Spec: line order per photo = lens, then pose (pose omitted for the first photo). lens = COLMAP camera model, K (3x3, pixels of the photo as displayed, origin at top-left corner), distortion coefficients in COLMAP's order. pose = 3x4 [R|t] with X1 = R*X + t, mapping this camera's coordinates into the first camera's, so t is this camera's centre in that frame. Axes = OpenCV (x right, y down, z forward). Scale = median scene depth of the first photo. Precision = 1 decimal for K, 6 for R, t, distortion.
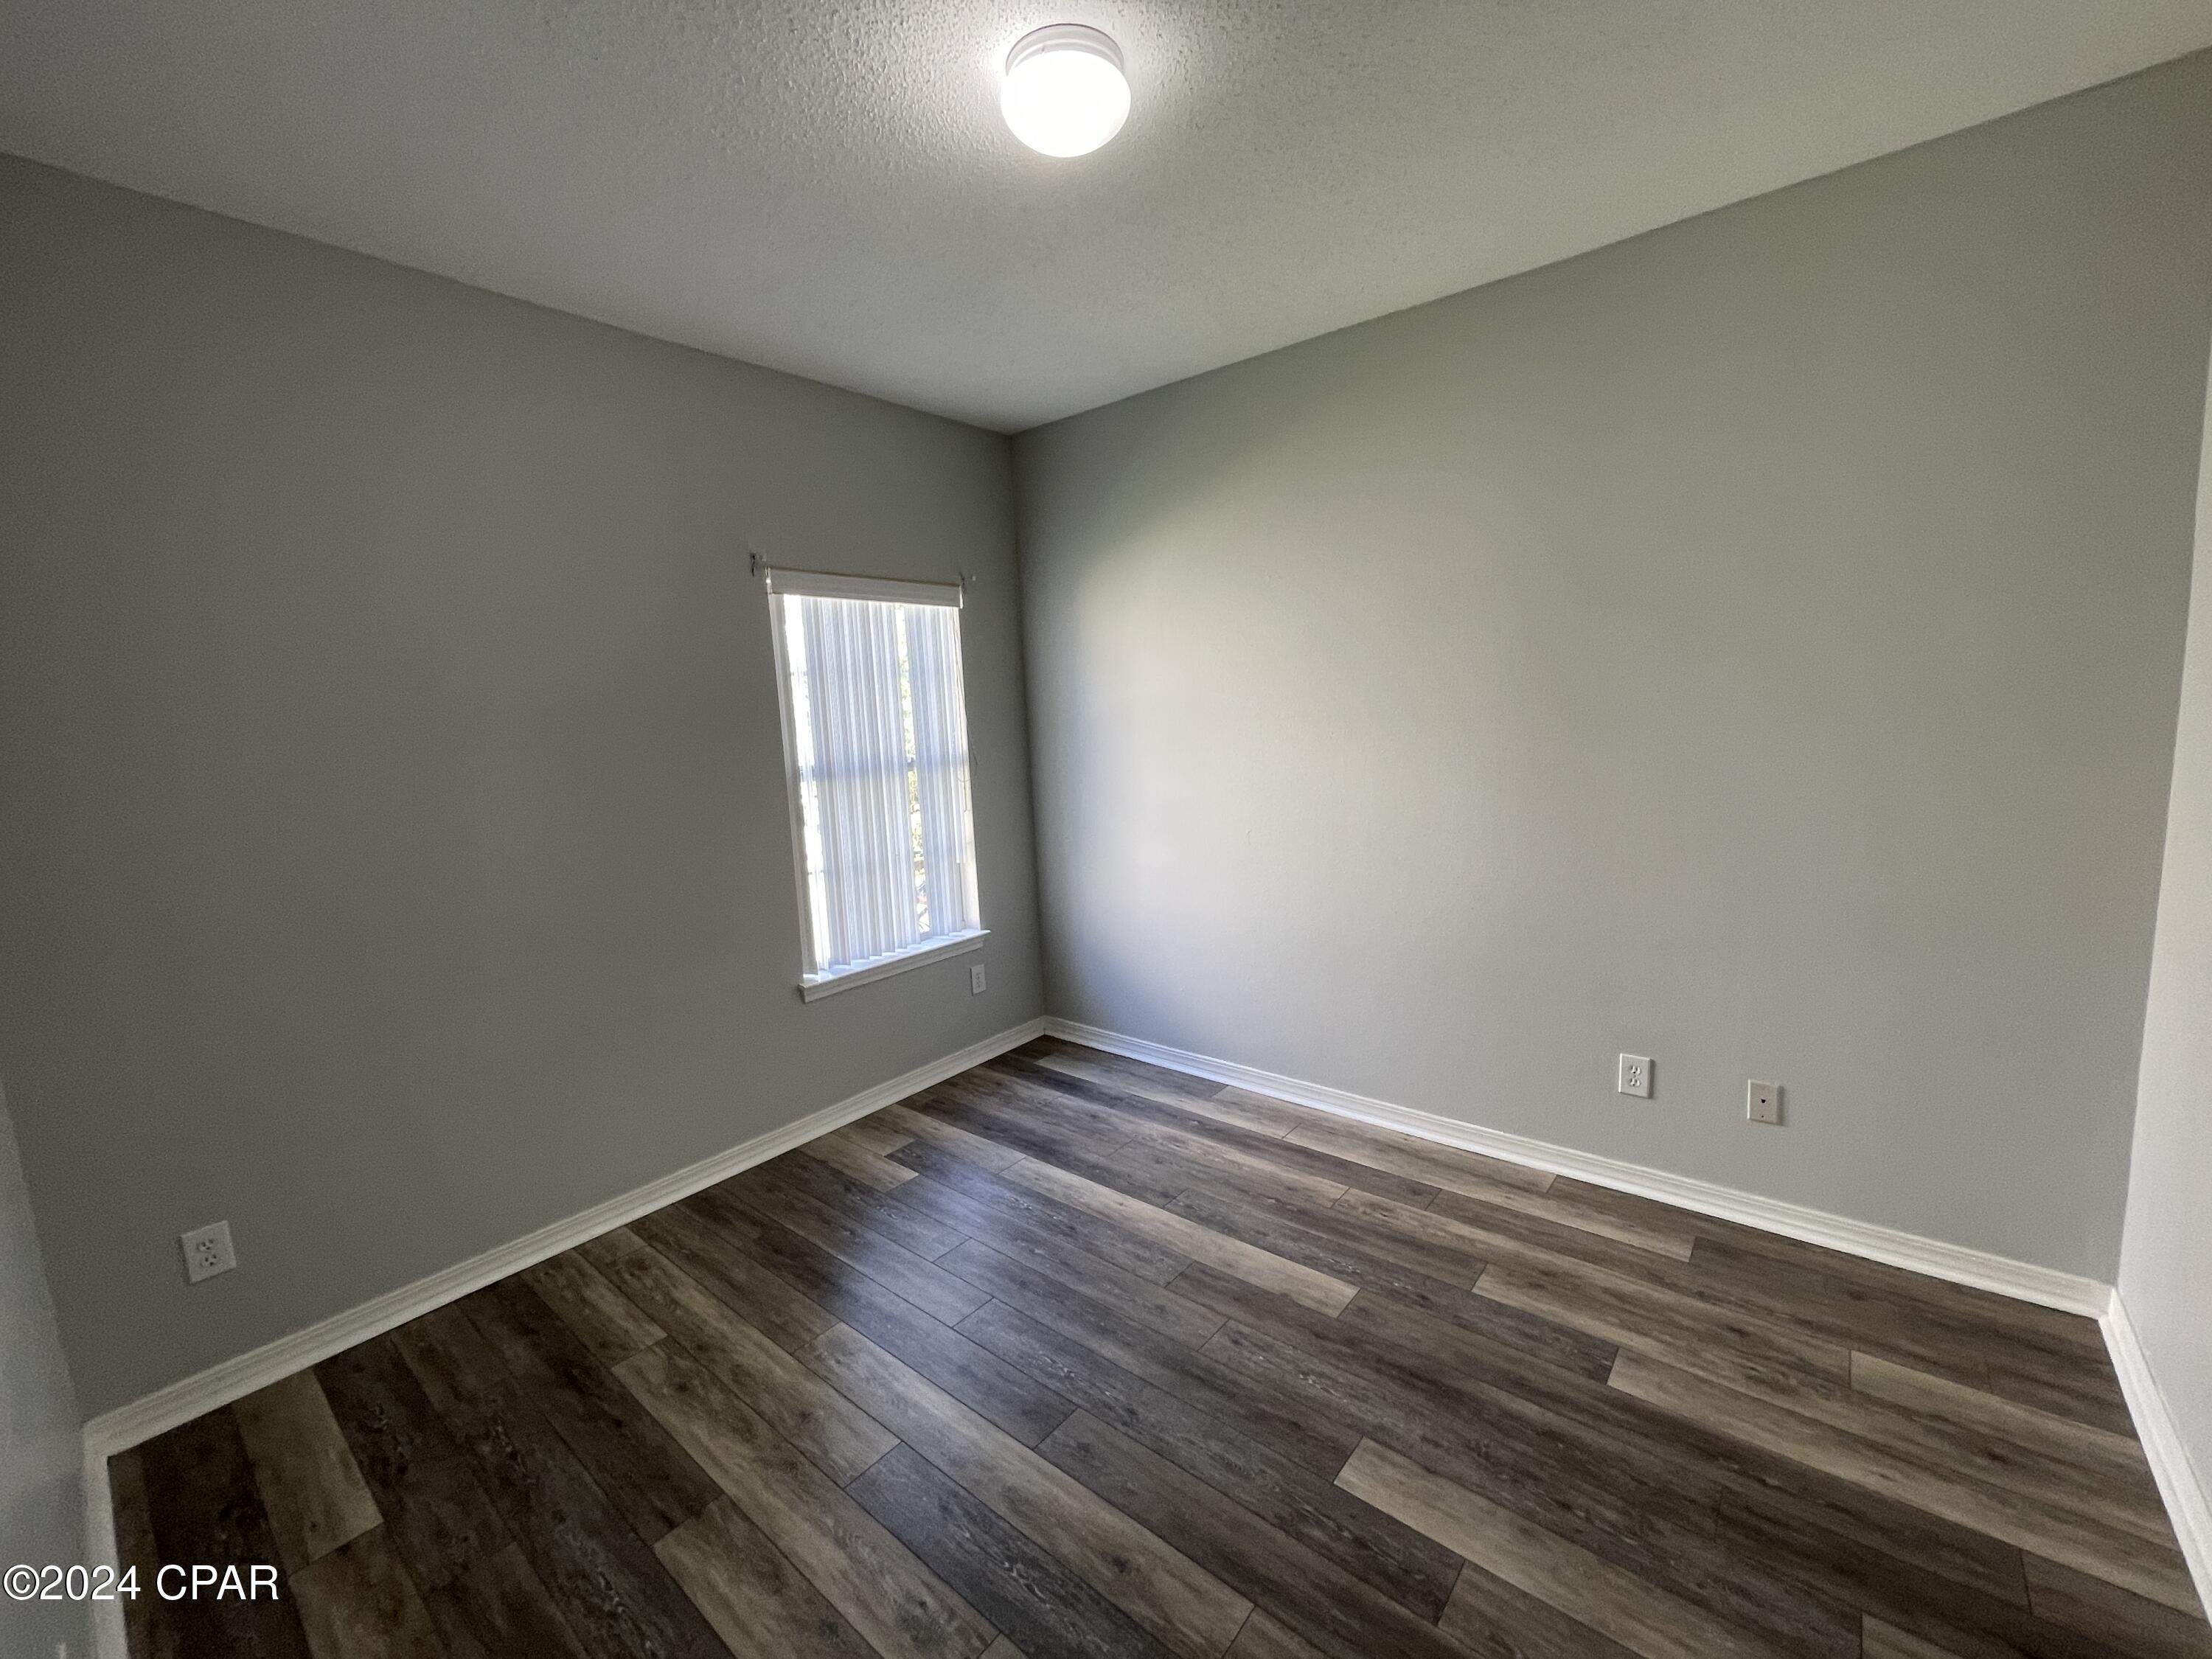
lens RADIAL K [[894.6, 0, 1101.0], [0, 894.6, 826.2], [0, 0, 1]] dist [-0.004787, 0.001398]
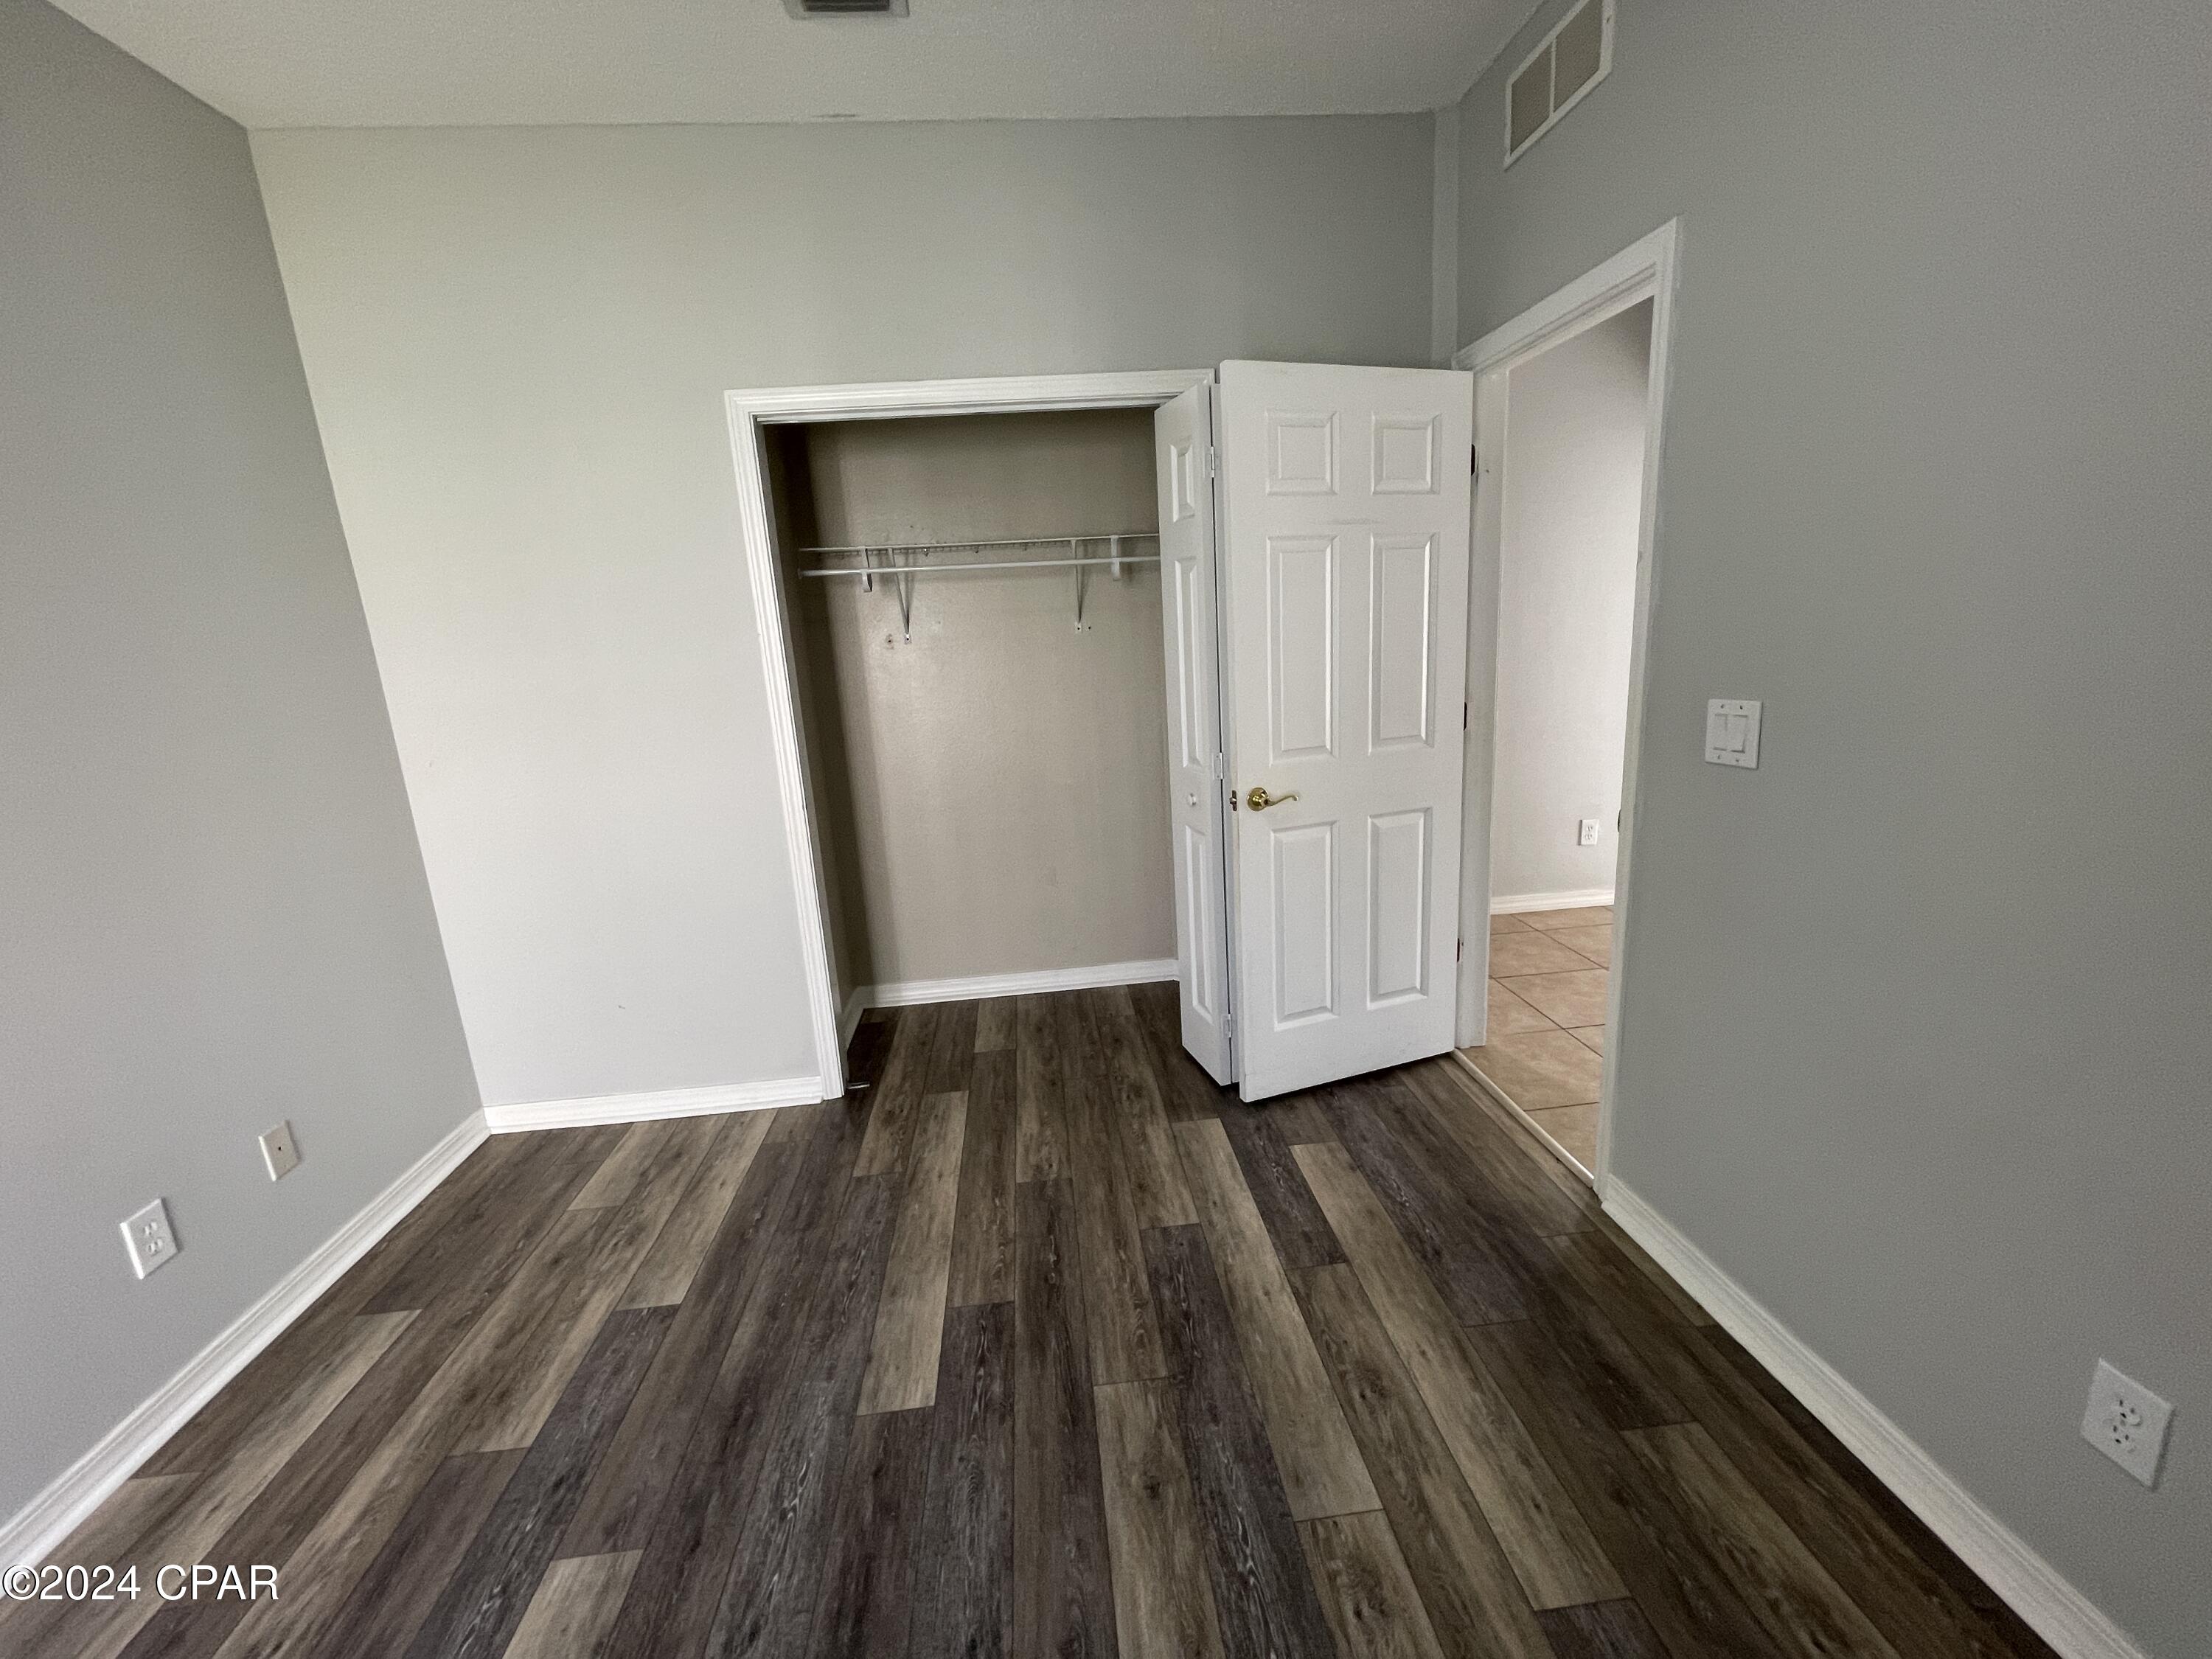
lens RADIAL K [[894.6, 0, 1101.0], [0, 894.6, 826.2], [0, 0, 1]] dist [-0.004787, 0.001398]
pose [[-0.702811, -0.064044, 0.708488, -0.505089], [0.183876, 0.945739, 0.267893, -0.078610], [-0.687202, 0.318552, -0.652900, 1.297502]]
